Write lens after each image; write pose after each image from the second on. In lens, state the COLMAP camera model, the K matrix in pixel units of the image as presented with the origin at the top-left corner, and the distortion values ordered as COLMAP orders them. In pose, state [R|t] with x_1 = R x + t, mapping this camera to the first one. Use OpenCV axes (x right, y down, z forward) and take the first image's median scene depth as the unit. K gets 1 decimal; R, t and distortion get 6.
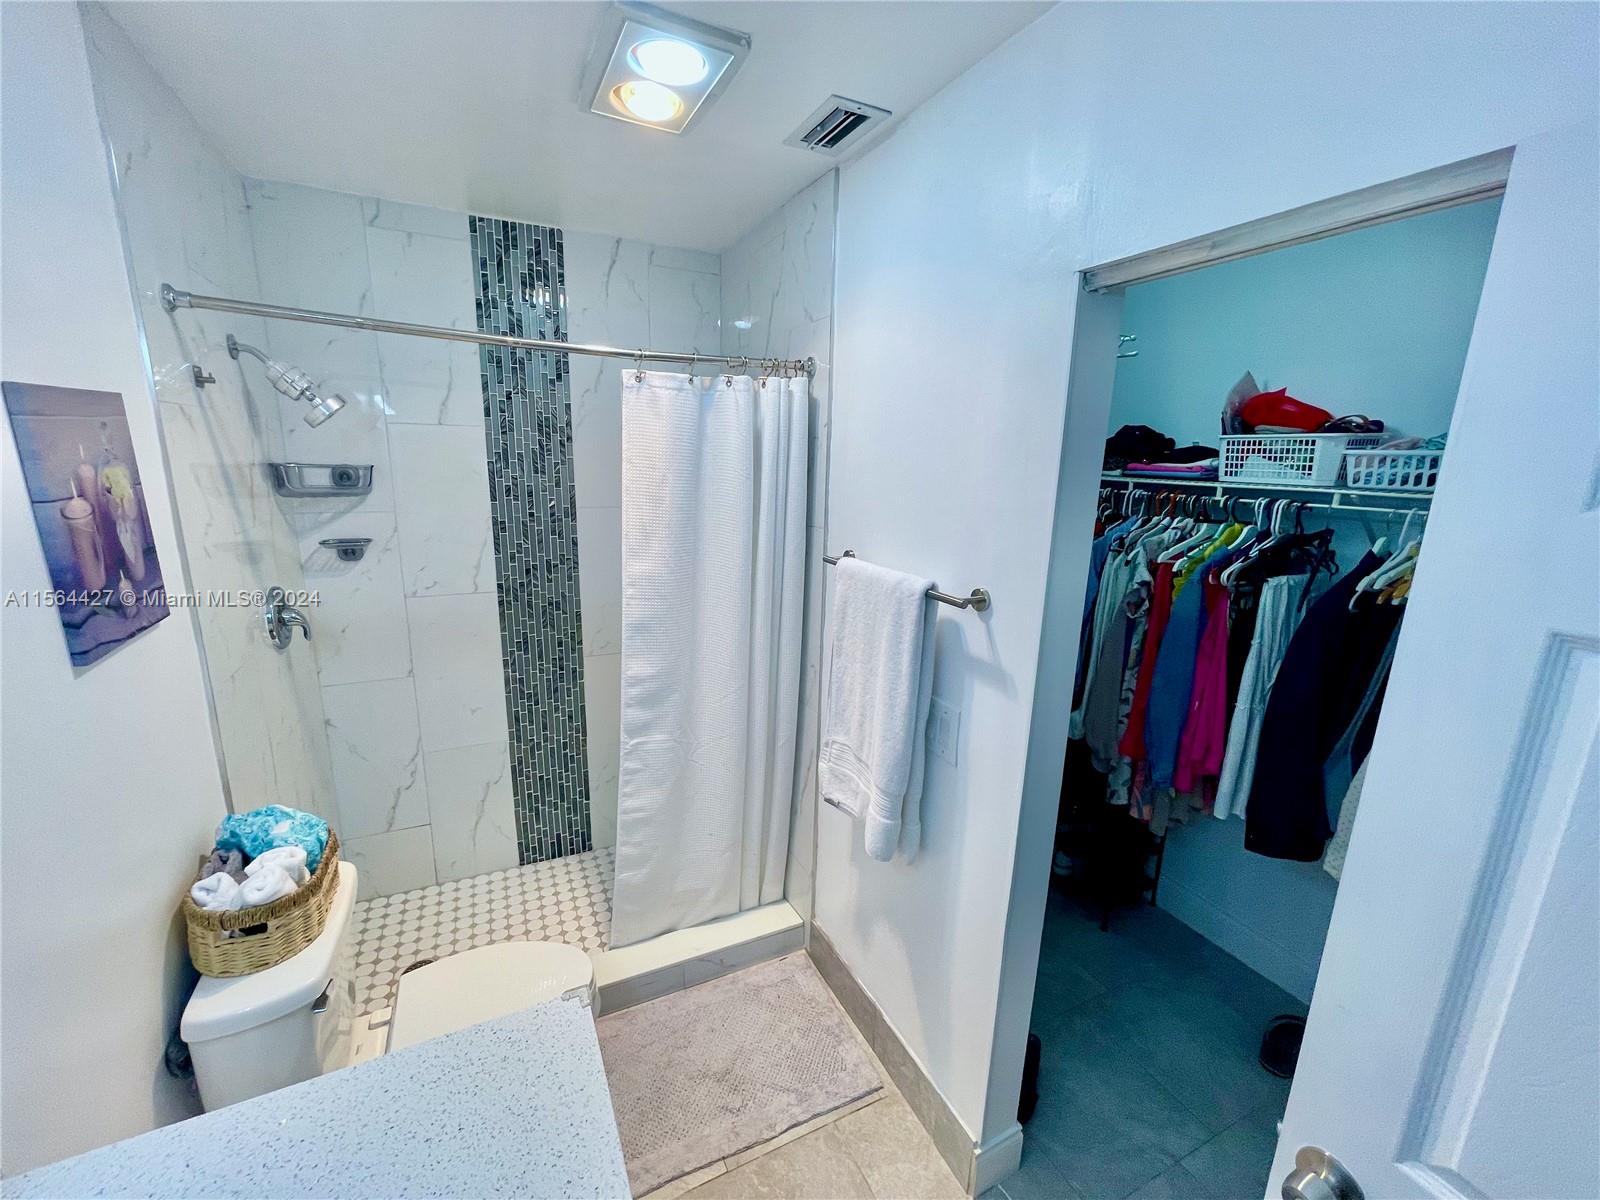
lens RADIAL K [[649.1, 0, 794.6], [0, 649.1, 604.8], [0, 0, 1]] dist [-0.012556, 0.006021]
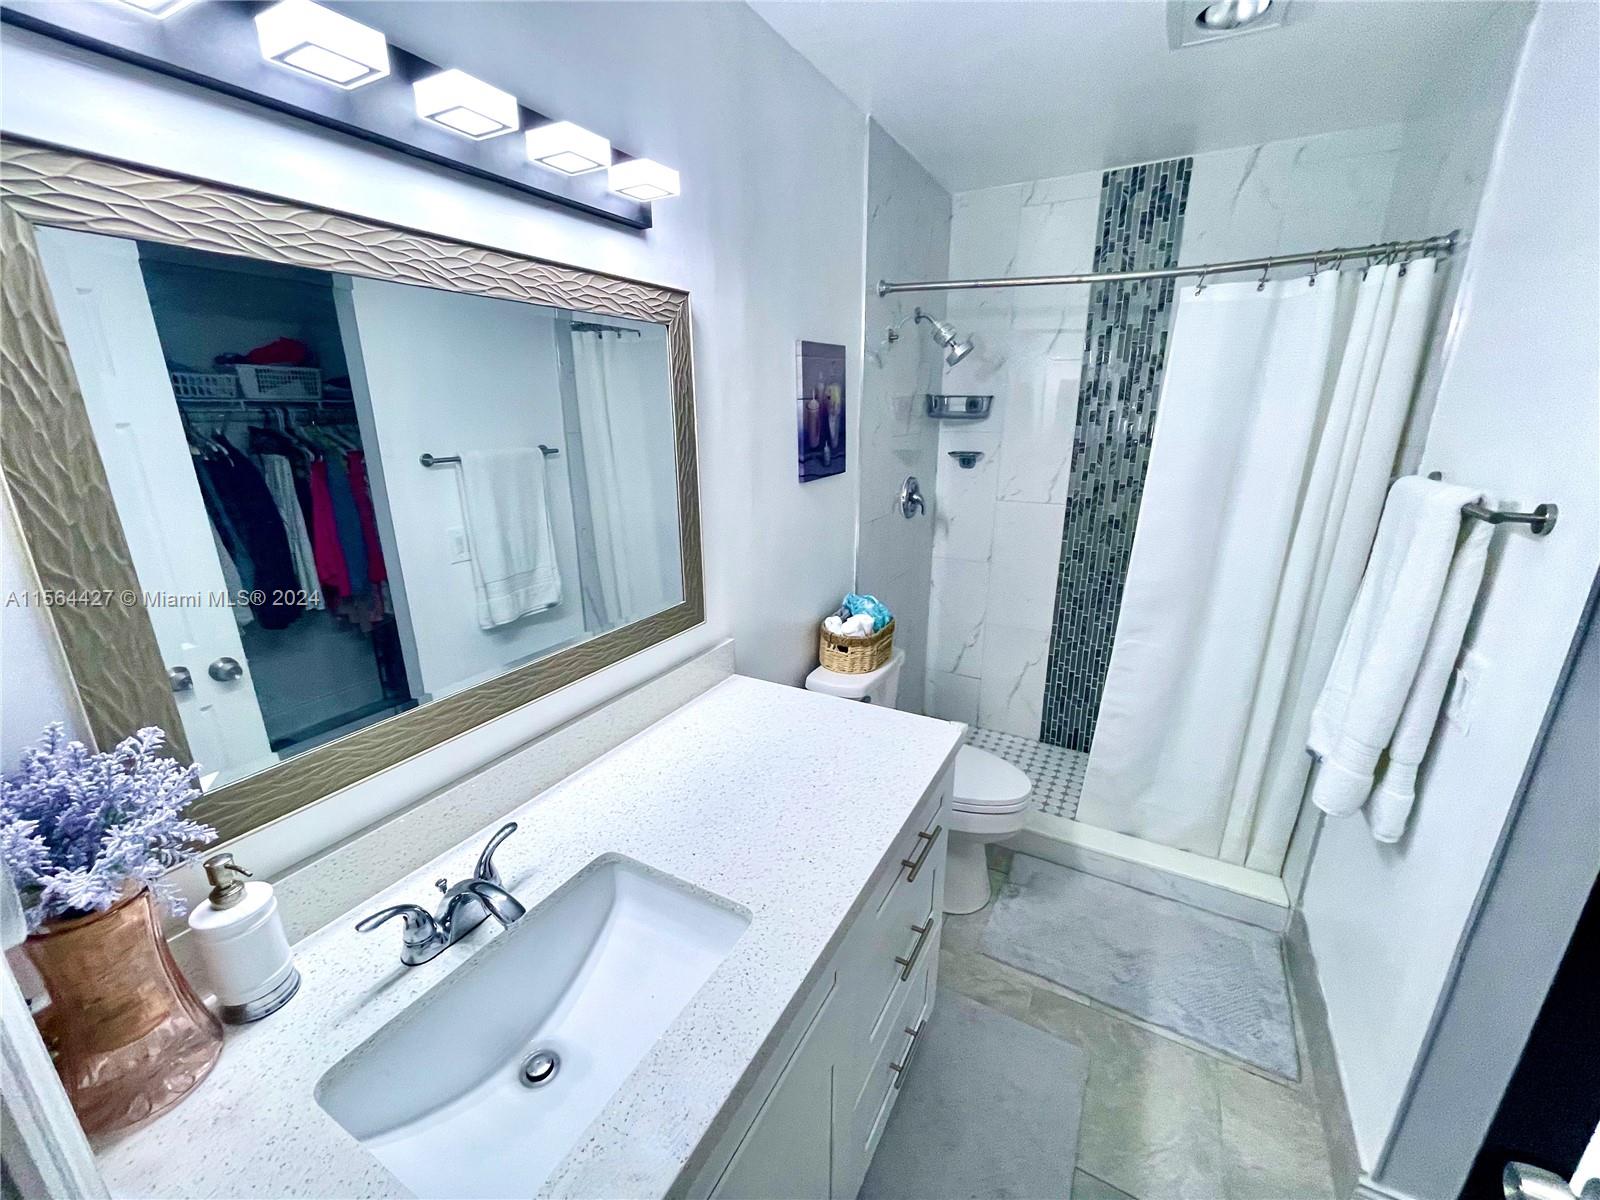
lens RADIAL K [[649.1, 0, 794.6], [0, 649.1, 604.8], [0, 0, 1]] dist [-0.012556, 0.006021]
pose [[0.569648, 0.210708, -0.794420, 0.245941], [-0.164302, 0.976263, 0.141125, 0.077116], [0.805299, 0.050134, 0.590746, -0.086998]]
